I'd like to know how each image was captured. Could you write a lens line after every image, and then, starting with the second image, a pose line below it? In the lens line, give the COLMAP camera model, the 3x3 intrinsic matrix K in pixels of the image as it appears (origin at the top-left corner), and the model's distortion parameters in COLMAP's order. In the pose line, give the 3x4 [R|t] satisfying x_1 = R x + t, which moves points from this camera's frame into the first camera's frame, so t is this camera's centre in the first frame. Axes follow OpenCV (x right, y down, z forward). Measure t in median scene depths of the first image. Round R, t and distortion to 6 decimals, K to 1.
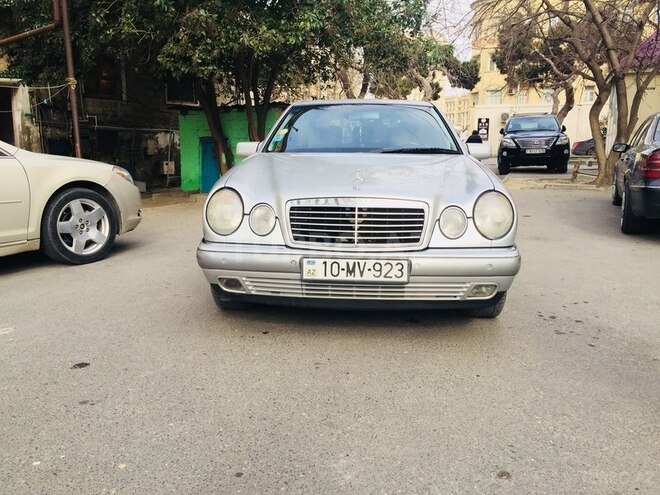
lens RADIAL K [[559.8, 0, 332.2], [0, 559.8, 250.2], [0, 0, 1]] dist [0.033122, 0.000516]
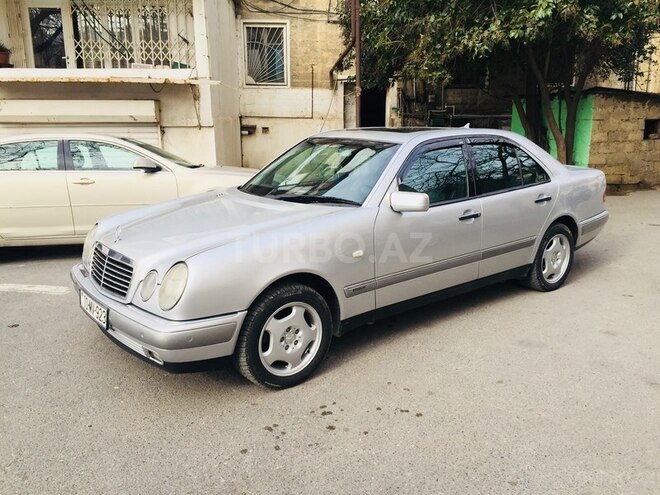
lens RADIAL K [[559.8, 0, 329.5], [0, 559.8, 243.5], [0, 0, 1]] dist [0.033122, 0.000516]
pose [[0.680417, 0.154025, -0.716455, 0.871330], [-0.122717, 0.987806, 0.095815, -0.198373], [0.722477, 0.022727, 0.691022, 0.359726]]
